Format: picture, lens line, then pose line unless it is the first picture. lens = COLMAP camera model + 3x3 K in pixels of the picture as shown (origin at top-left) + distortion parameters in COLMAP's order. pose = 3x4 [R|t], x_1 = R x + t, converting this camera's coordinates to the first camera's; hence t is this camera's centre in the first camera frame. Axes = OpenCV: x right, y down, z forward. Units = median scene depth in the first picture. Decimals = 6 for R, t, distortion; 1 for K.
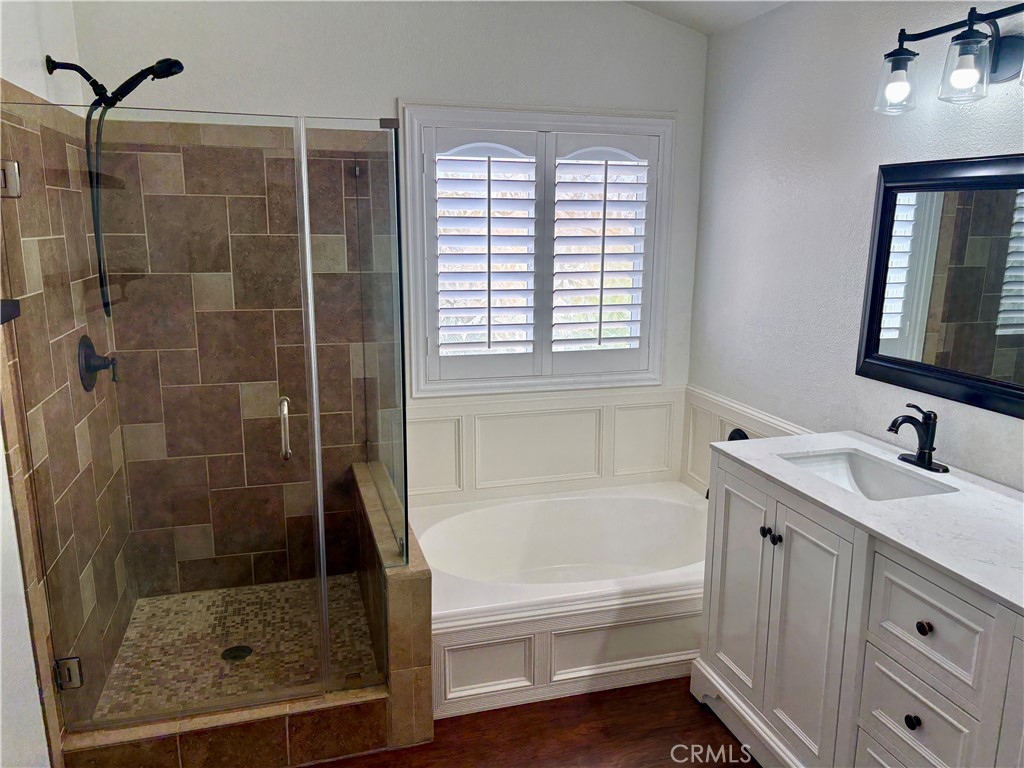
lens RADIAL K [[770.0, 0, 508.8], [0, 770.0, 391.2], [0, 0, 1]] dist [0.042599, -0.049571]
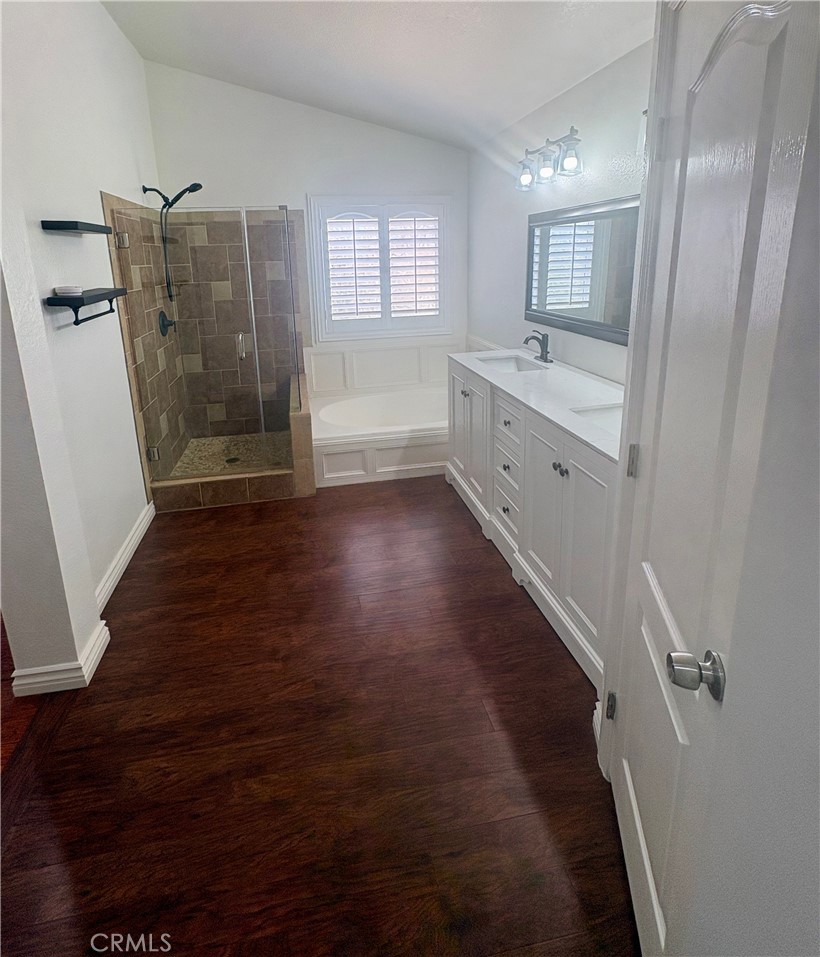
lens RADIAL K [[476.4, 0, 377.6], [0, 476.4, 362.2], [0, 0, 1]] dist [-0.006279, -0.000114]
pose [[0.992226, -0.013757, -0.123683, 0.224170], [0.013662, 0.999905, -0.001613, 0.084177], [0.123694, -0.000089, 0.992320, -0.261409]]
